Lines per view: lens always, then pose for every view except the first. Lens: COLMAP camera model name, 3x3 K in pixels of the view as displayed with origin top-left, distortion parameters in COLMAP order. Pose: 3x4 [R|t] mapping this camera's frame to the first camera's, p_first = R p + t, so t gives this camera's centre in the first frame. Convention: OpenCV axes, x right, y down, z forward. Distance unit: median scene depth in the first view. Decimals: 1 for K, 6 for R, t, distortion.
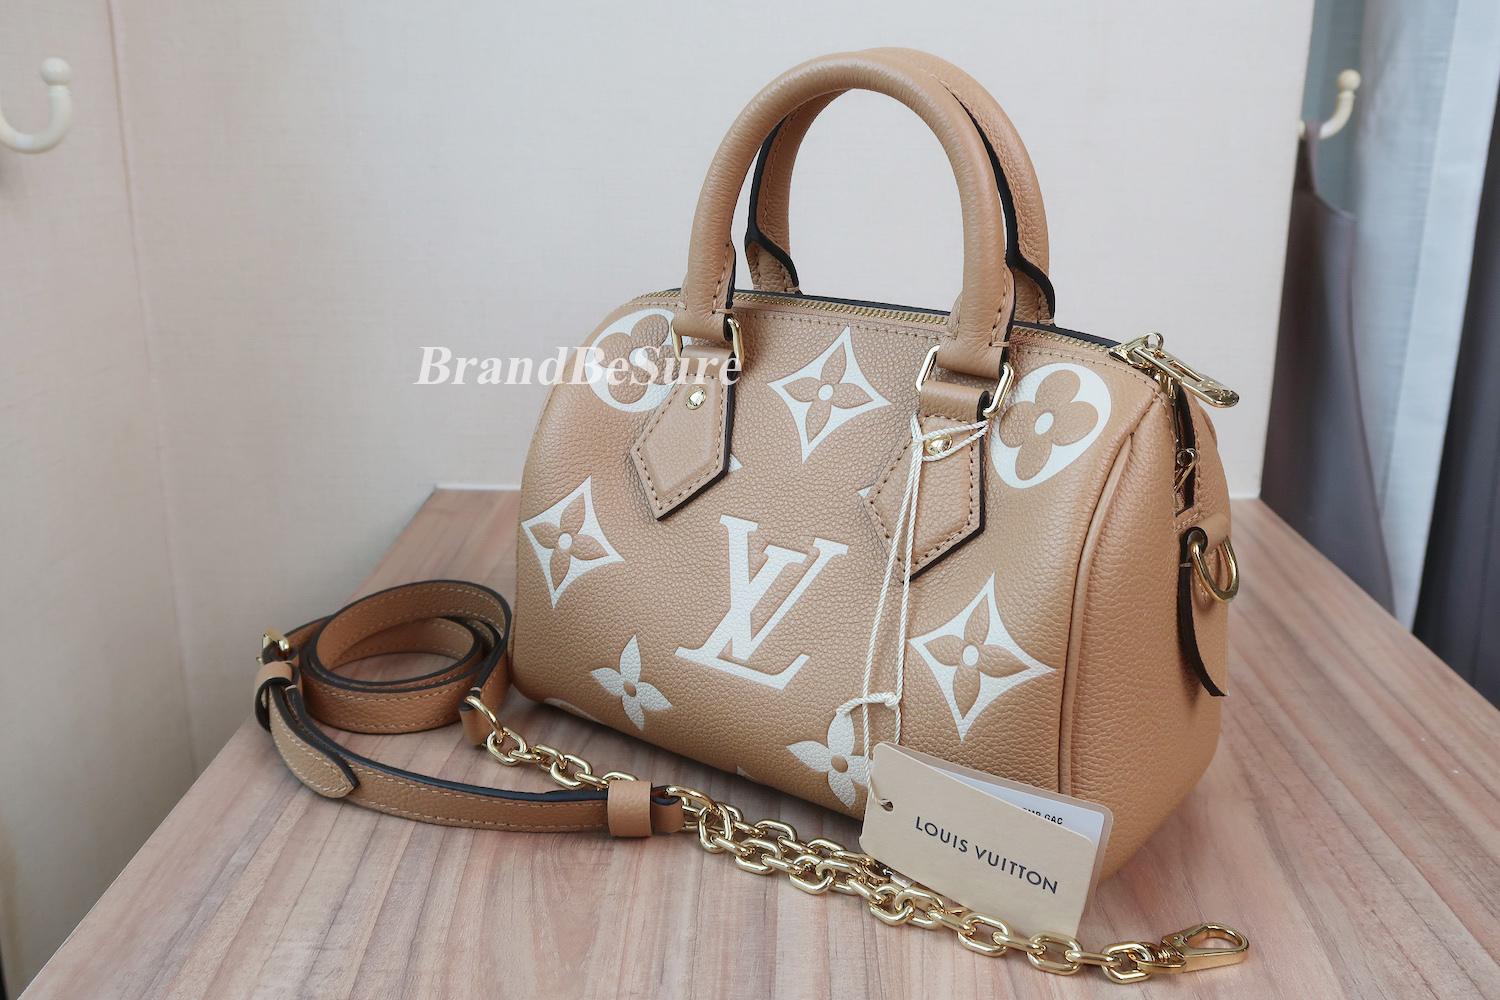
lens RADIAL K [[1504.1, 0, 764.6], [0, 1504.1, 490.6], [0, 0, 1]] dist [0.029930, 0.000000]
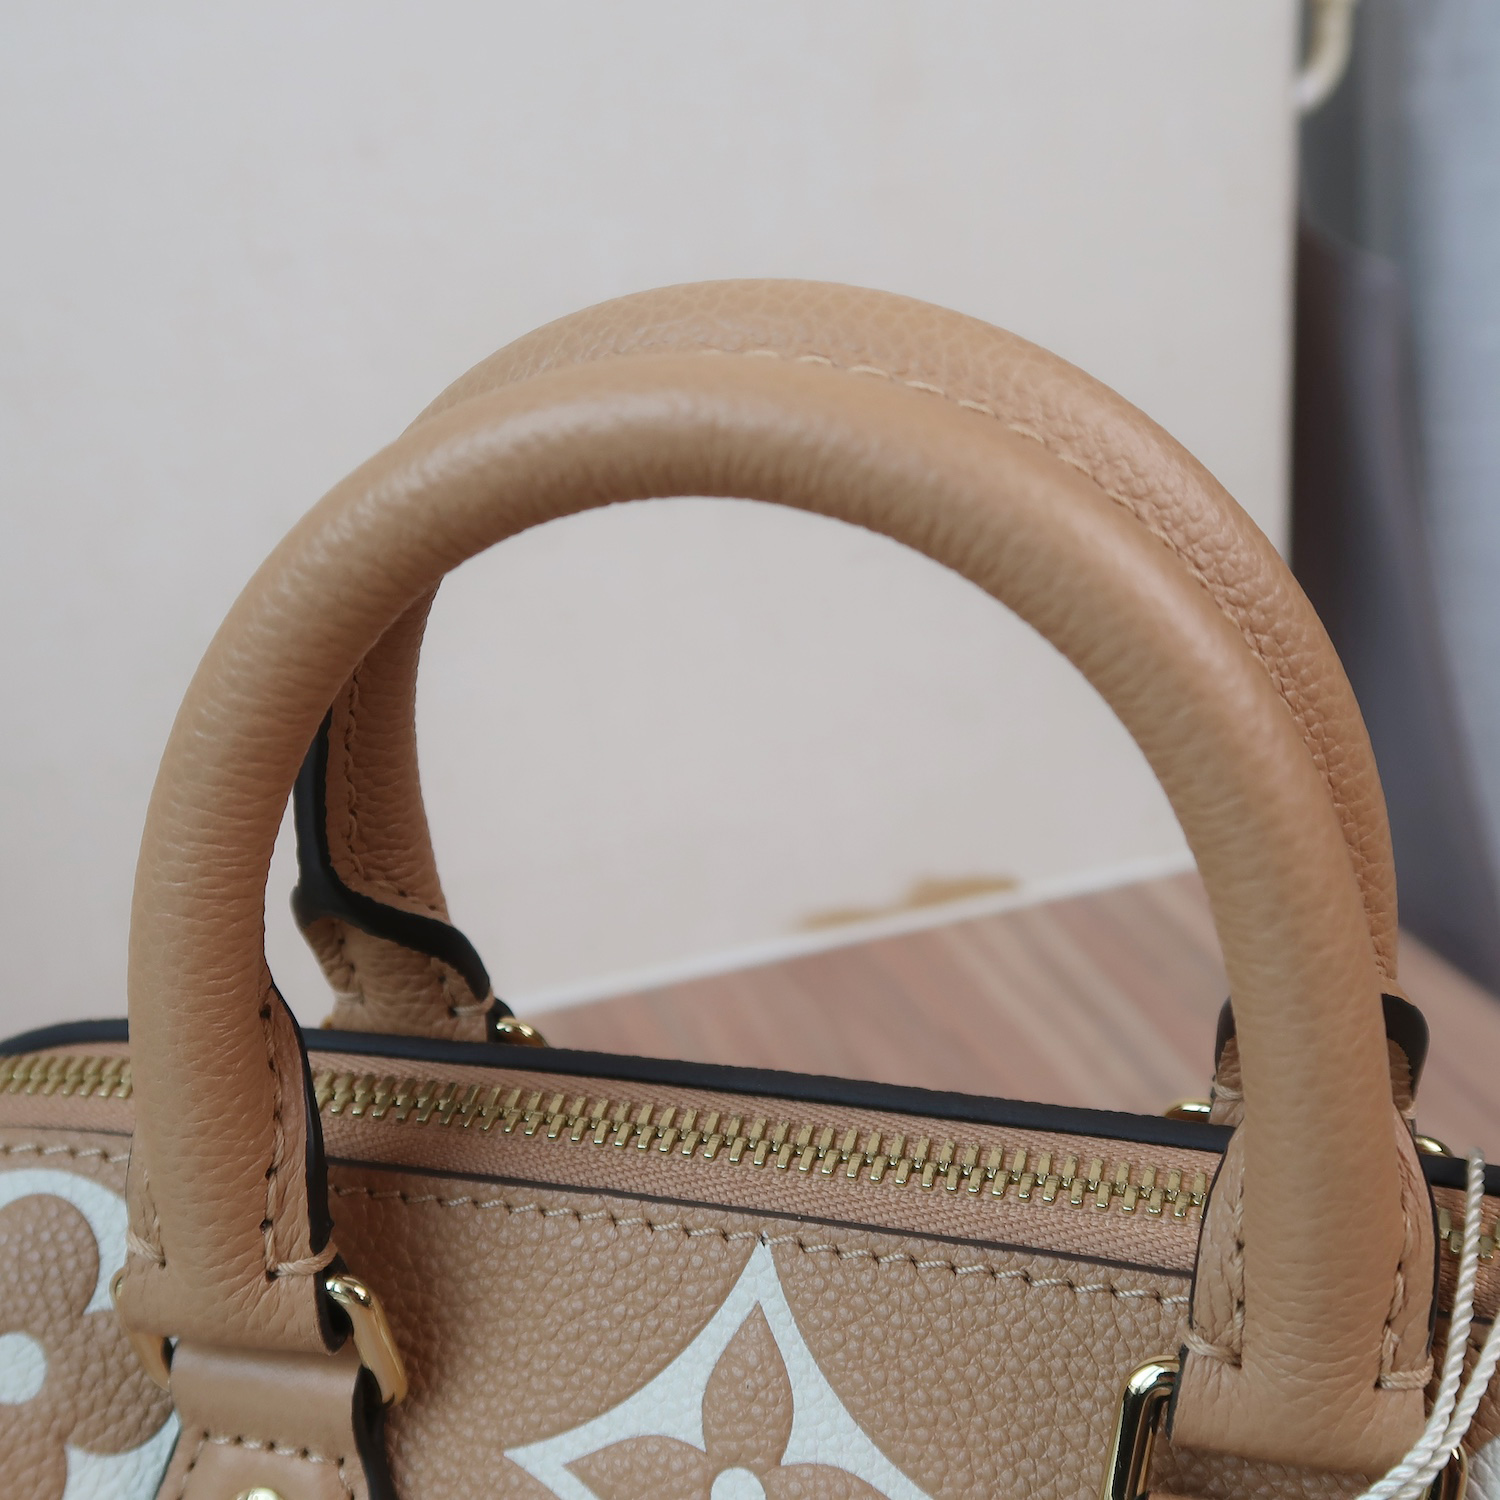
lens RADIAL K [[2109.4, 0, 774.0], [0, 2109.4, 713.1], [0, 0, 1]] dist [-0.005843, 0.000000]
pose [[0.941769, -0.203236, 0.267894, -0.031605], [0.165368, 0.973610, 0.157278, -0.283978], [-0.292789, -0.103819, 0.950524, 0.649884]]
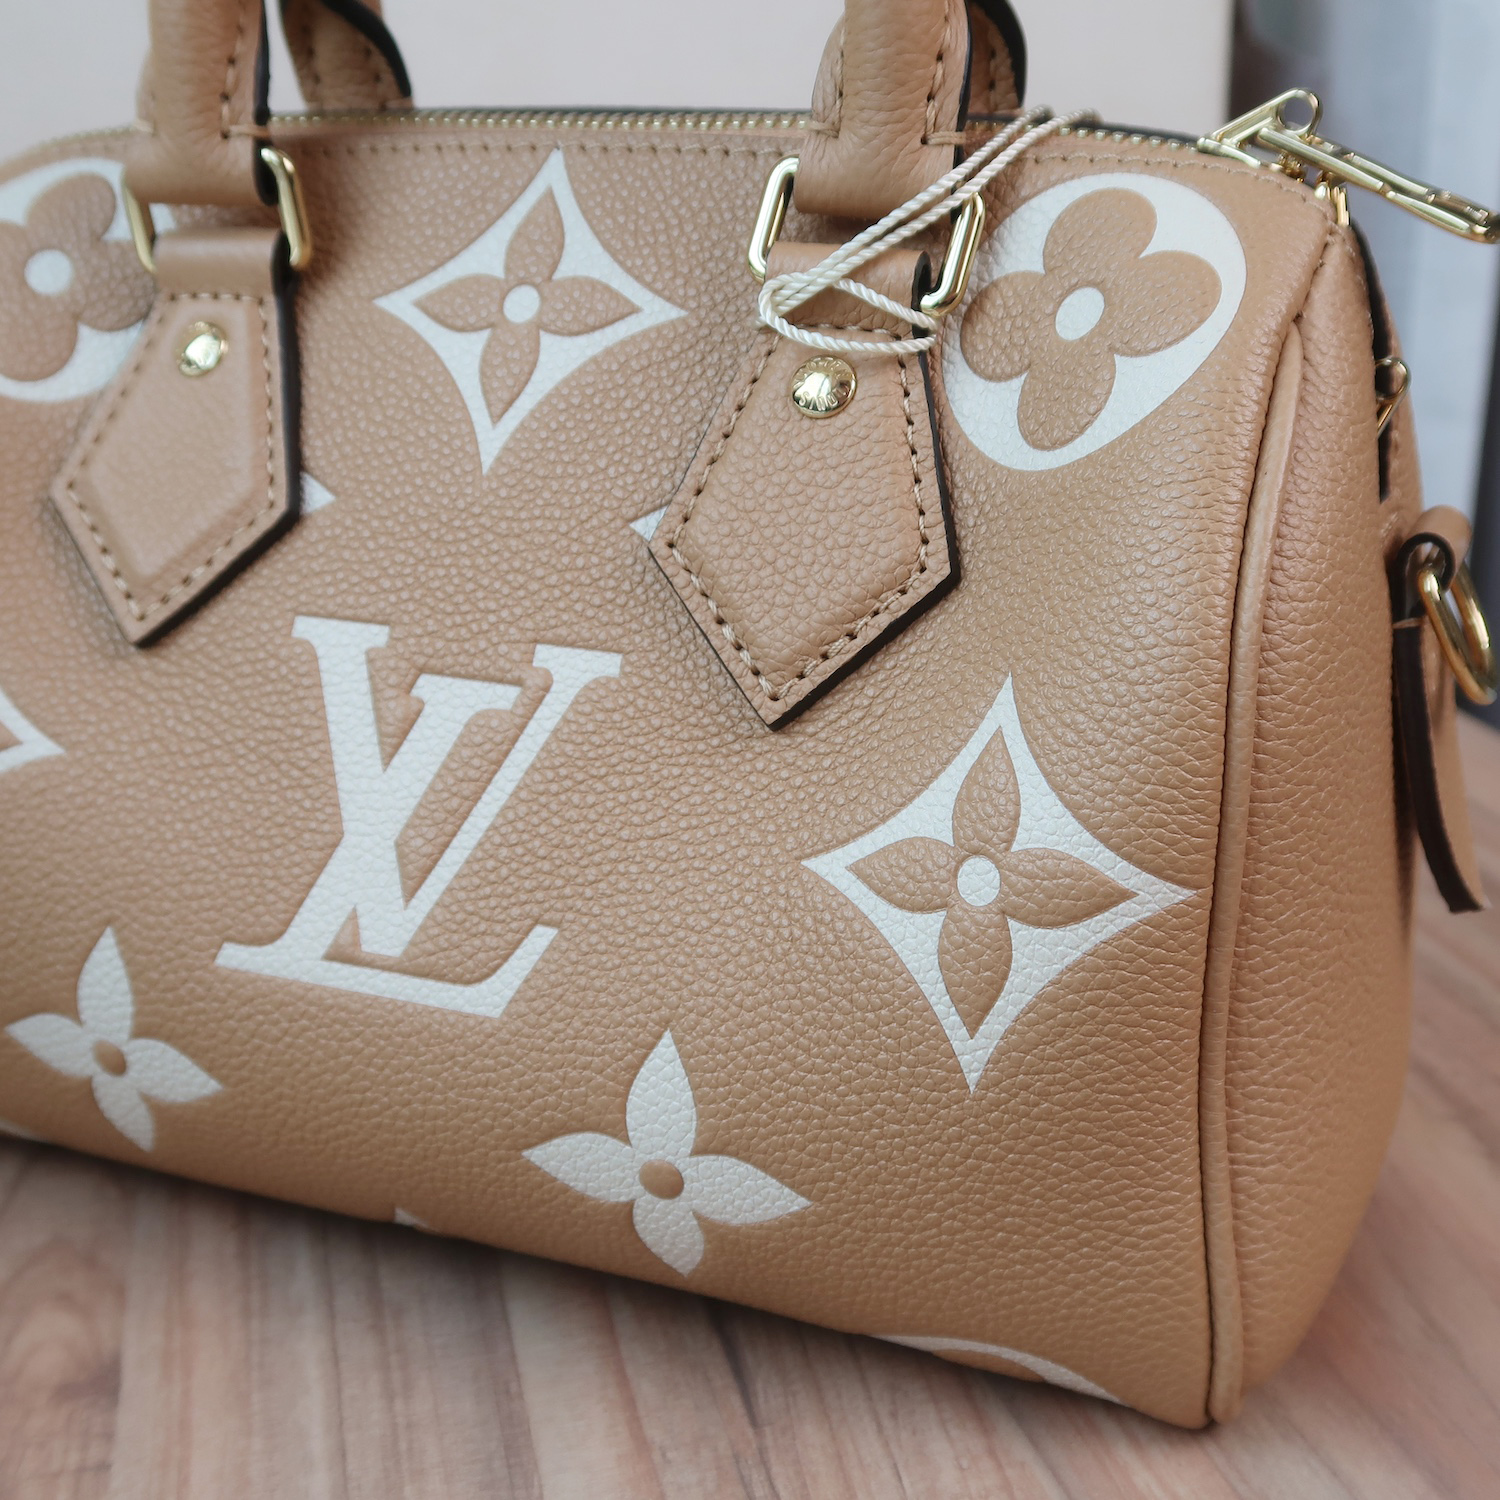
lens RADIAL K [[2109.4, 0, 782.1], [0, 2109.4, 760.0], [0, 0, 1]] dist [-0.005843, 0.000000]
pose [[0.967581, -0.096391, 0.233443, -0.040251], [0.086971, 0.994938, 0.050340, 0.039536], [-0.237114, -0.028406, 0.971067, 0.418398]]
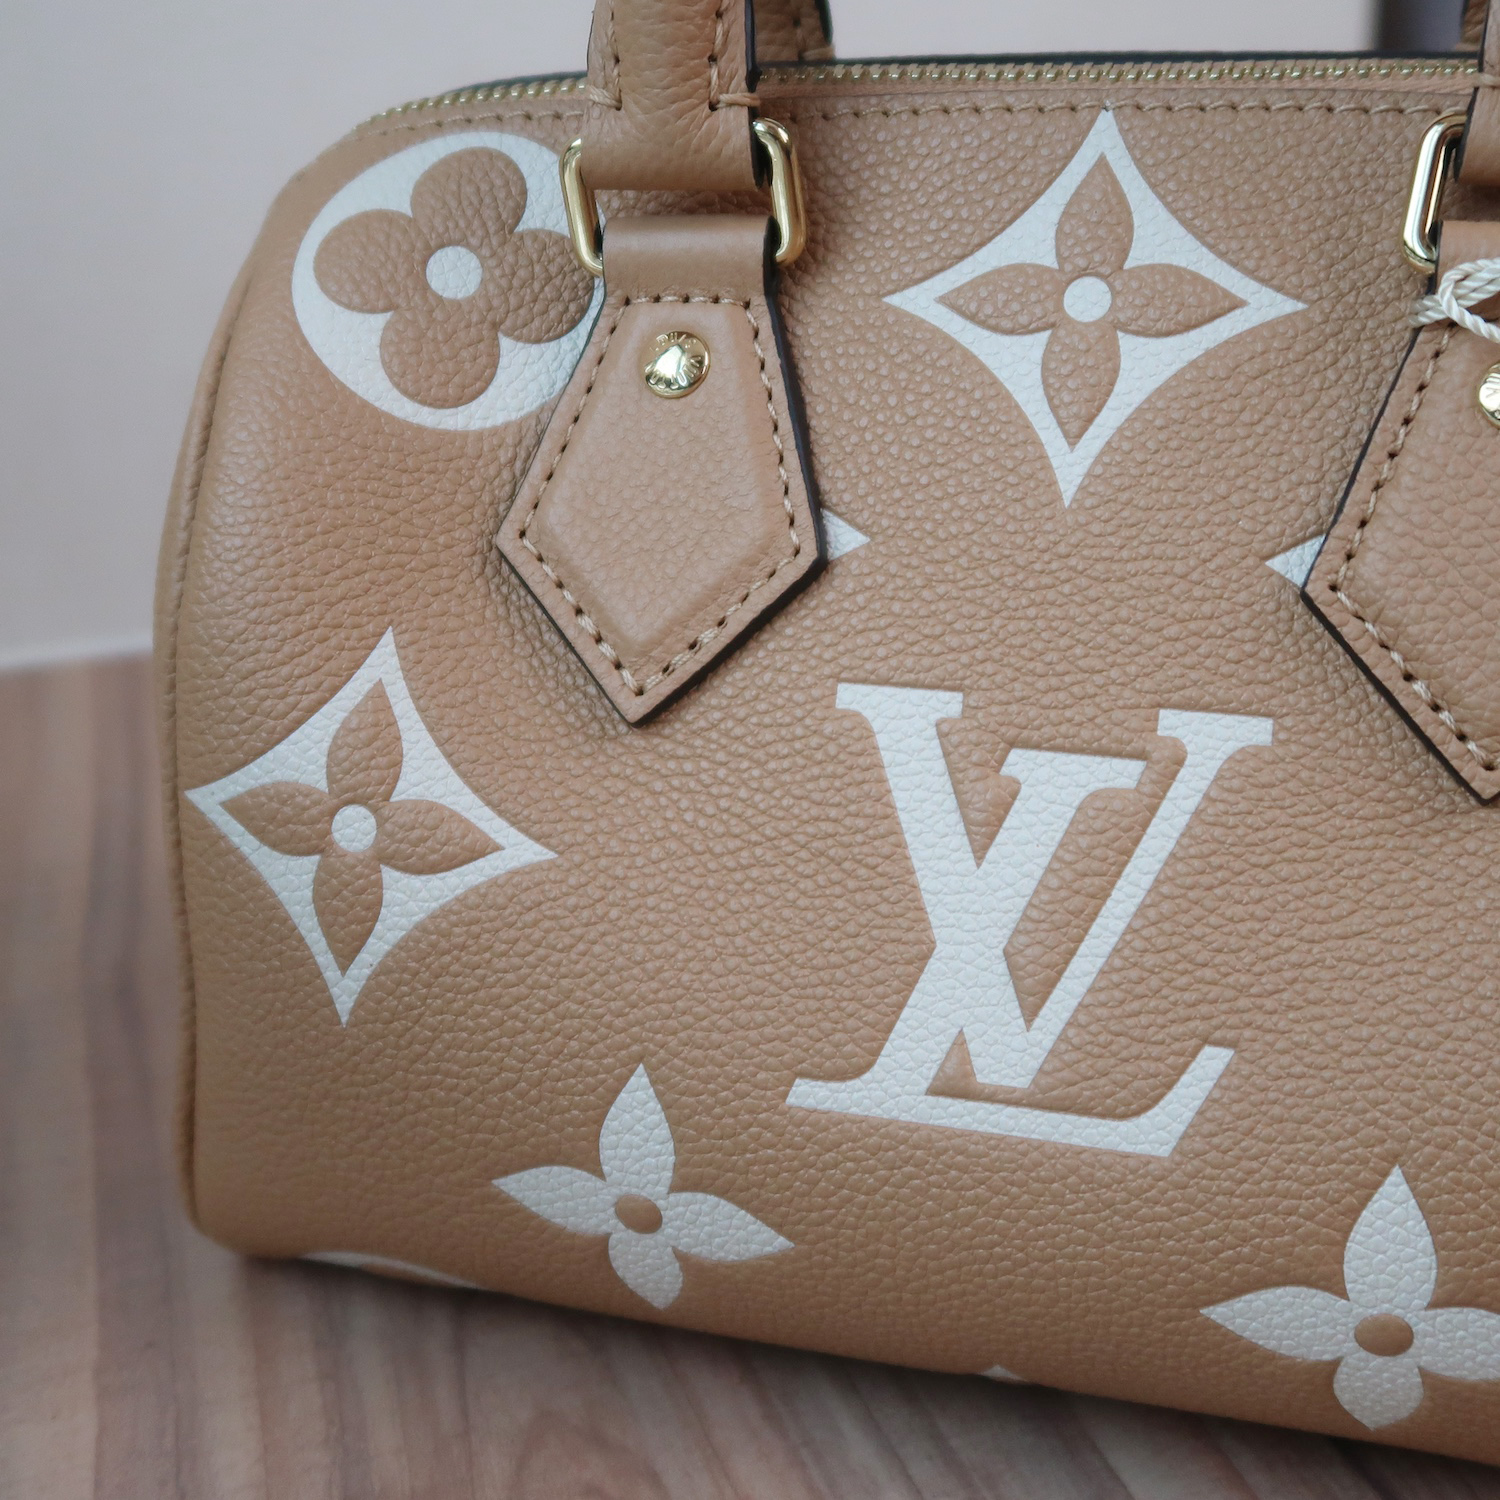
lens RADIAL K [[2109.4, 0, 751.5], [0, 2109.4, 751.9], [0, 0, 1]] dist [-0.005843, 0.000000]
pose [[0.938737, -0.162574, 0.303880, -0.209152], [0.134057, 0.984555, 0.112604, -0.027778], [-0.317494, -0.064969, 0.946032, 0.565355]]
